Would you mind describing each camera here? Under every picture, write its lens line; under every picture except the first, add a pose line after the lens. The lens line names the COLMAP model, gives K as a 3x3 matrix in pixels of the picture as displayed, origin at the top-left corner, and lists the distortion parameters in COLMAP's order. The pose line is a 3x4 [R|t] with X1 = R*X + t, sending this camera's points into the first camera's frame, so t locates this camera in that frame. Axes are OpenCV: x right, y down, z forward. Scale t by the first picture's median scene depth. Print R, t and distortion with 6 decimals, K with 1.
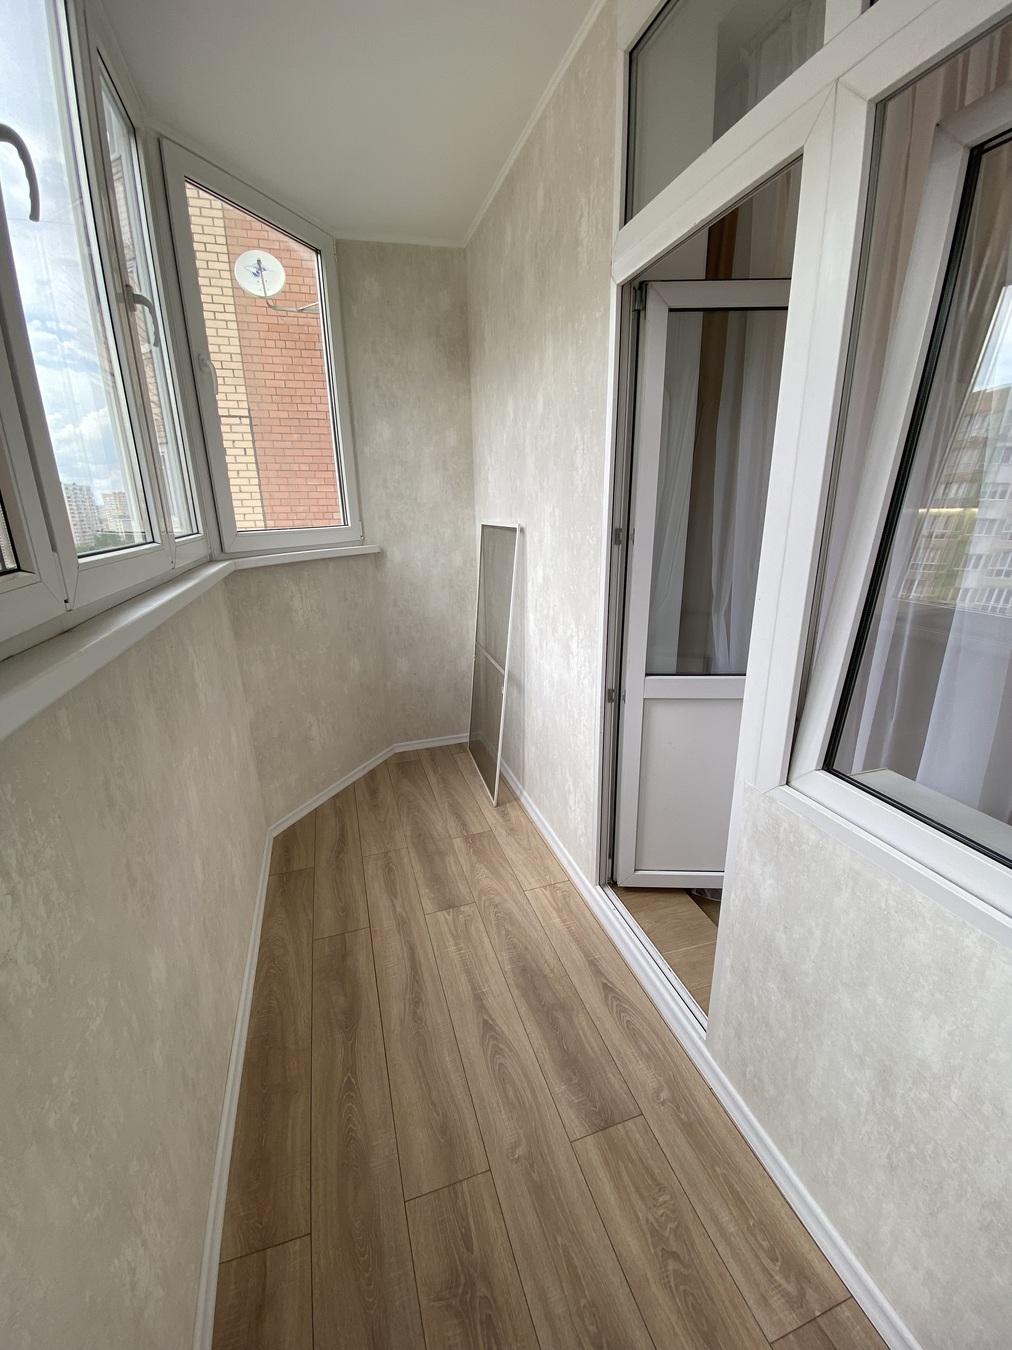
lens RADIAL K [[545.1, 0, 507.6], [0, 545.1, 668.4], [0, 0, 1]] dist [0.015980, -0.017366]
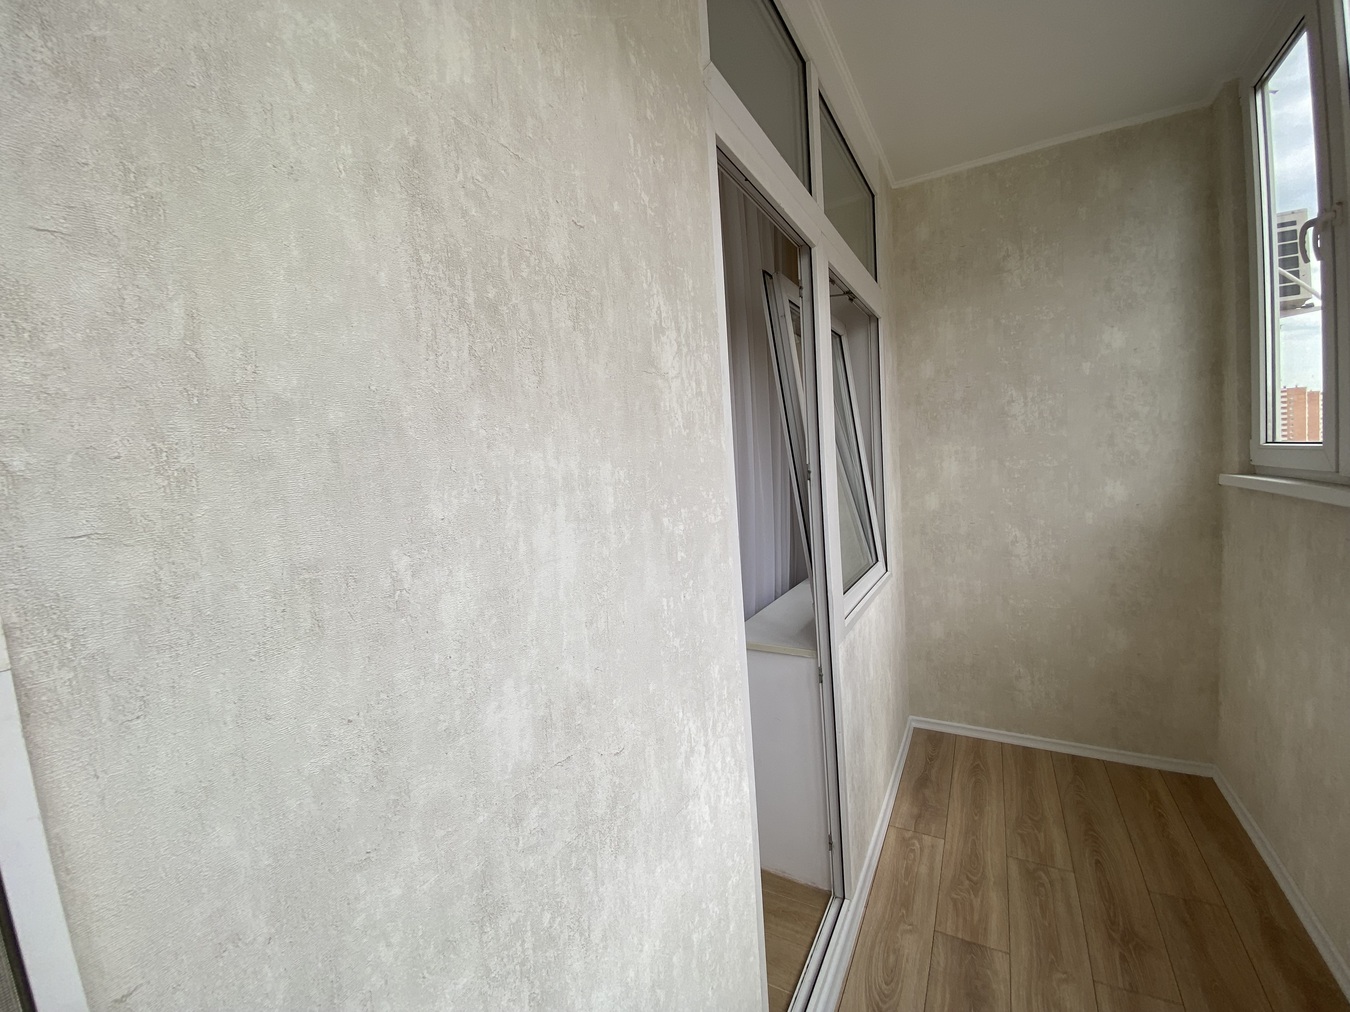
lens RADIAL K [[545.1, 0, 668.3], [0, 545.1, 503.8], [0, 0, 1]] dist [0.015980, -0.017366]
pose [[-0.662233, 0.007327, 0.749262, -0.284586], [0.279697, 0.930092, 0.238114, -0.534312], [-0.695138, 0.367253, -0.617988, 1.865576]]
